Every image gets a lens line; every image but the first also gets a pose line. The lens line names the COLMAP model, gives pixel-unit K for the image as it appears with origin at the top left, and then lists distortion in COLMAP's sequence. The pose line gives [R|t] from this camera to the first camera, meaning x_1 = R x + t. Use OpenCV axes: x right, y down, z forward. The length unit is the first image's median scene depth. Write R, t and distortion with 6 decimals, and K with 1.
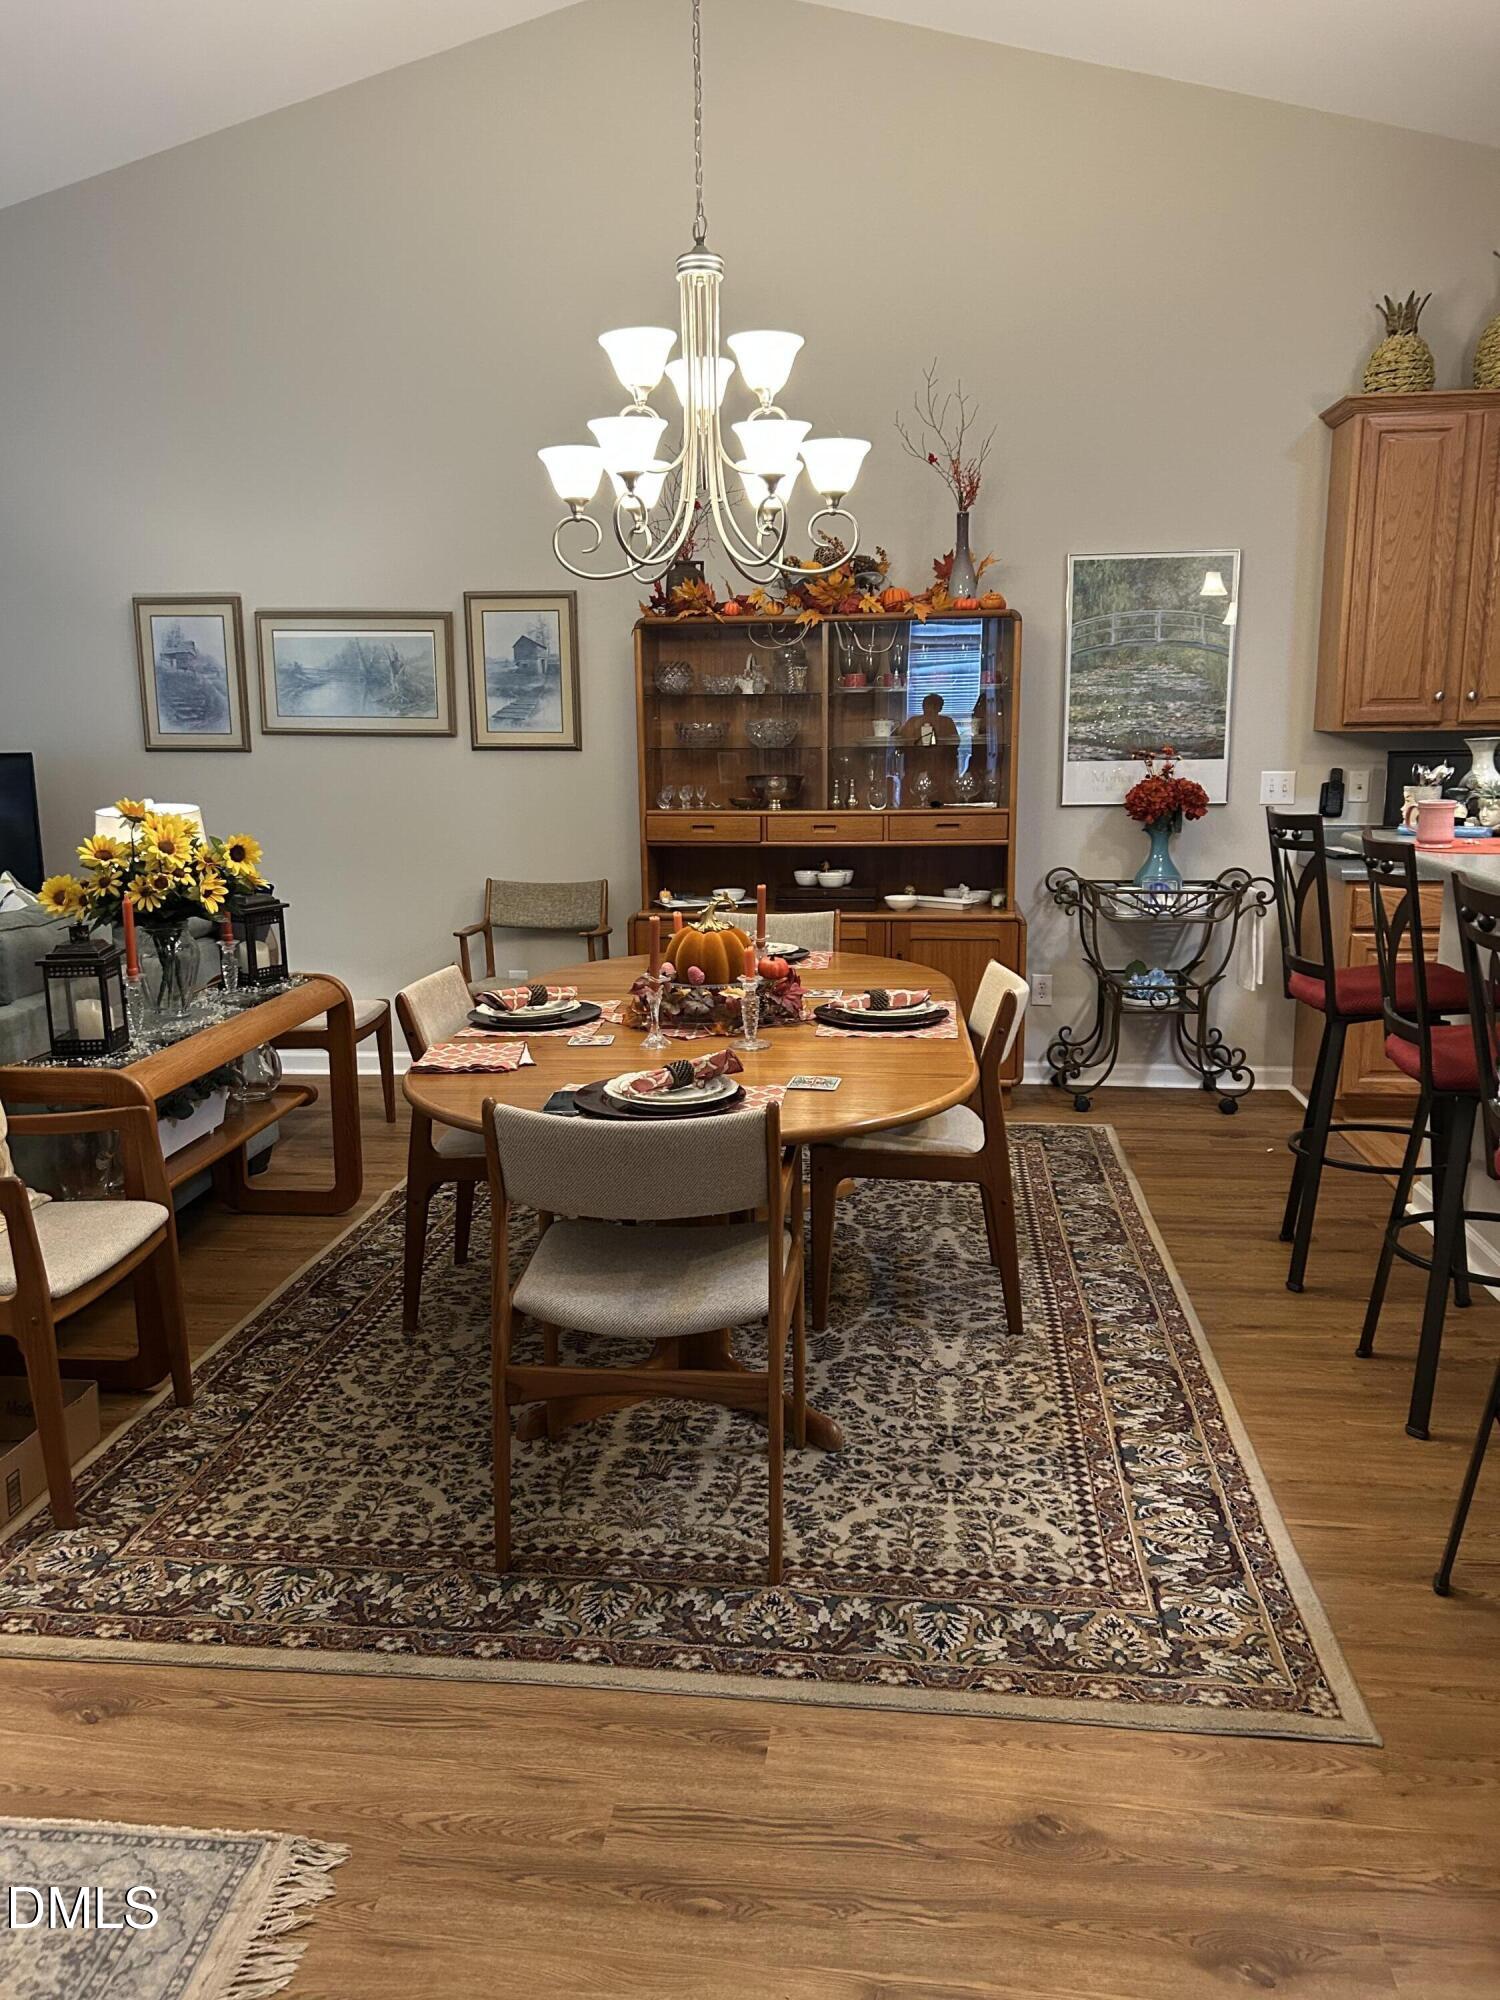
lens RADIAL K [[1500.7, 0, 750.2], [0, 1500.7, 999.0], [0, 0, 1]] dist [0.034492, -0.031333]
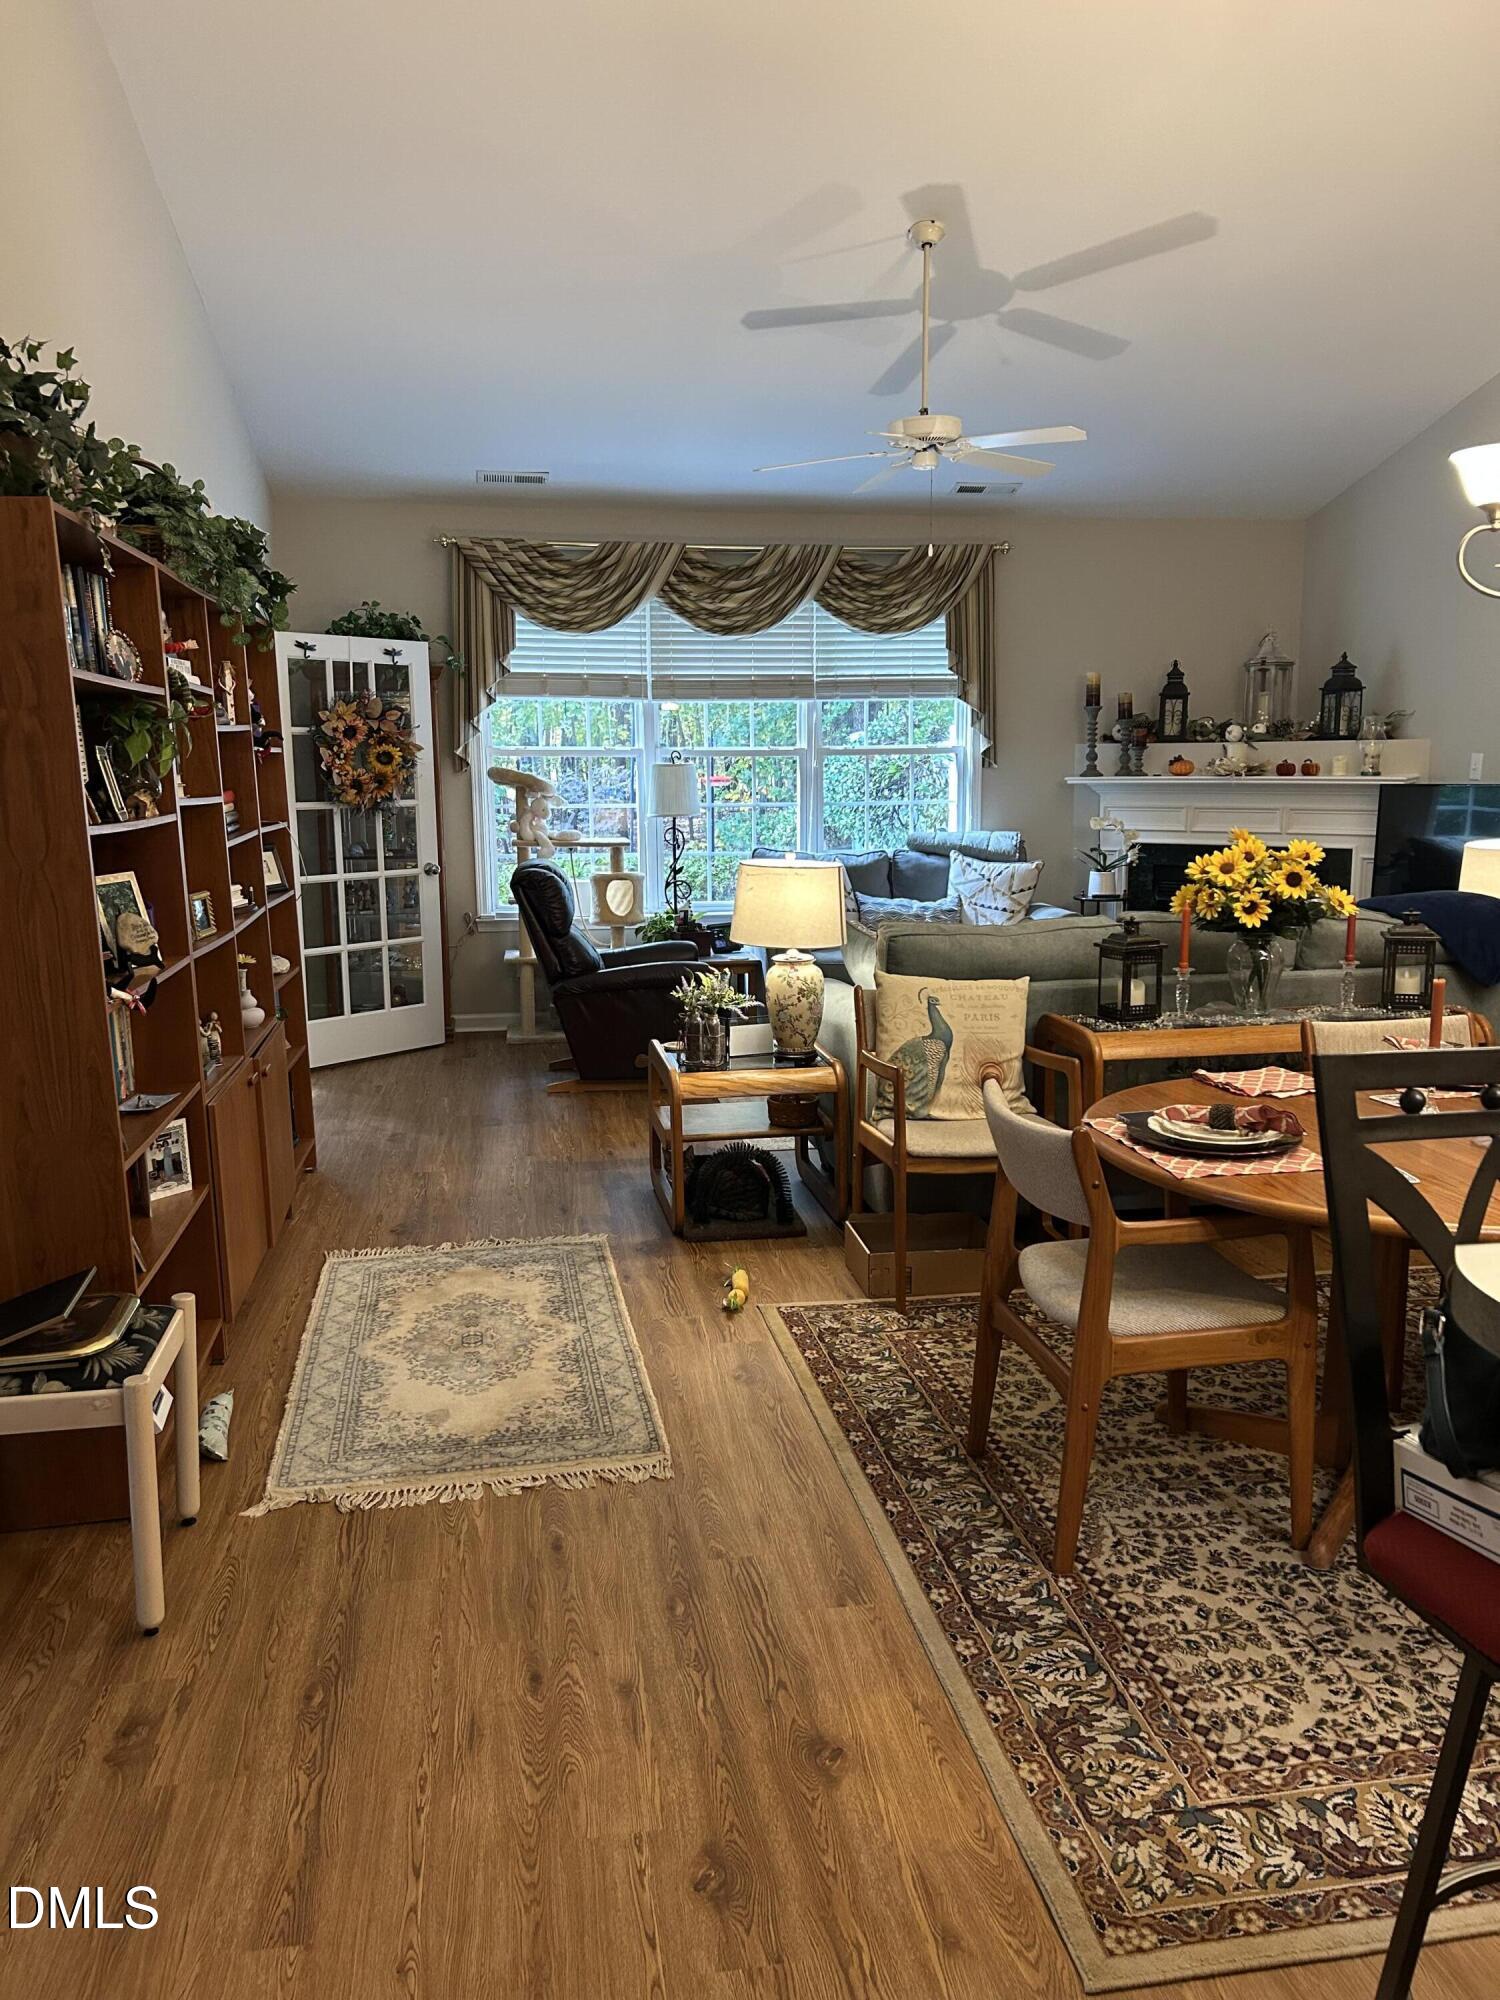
lens RADIAL K [[1500.7, 0, 748.2], [0, 1500.7, 1000.2], [0, 0, 1]] dist [0.034492, -0.031333]
pose [[0.284941, 0.166677, -0.943942, 0.702675], [-0.180878, 0.976424, 0.117812, -0.075375], [0.941324, 0.137168, 0.308372, 0.317826]]
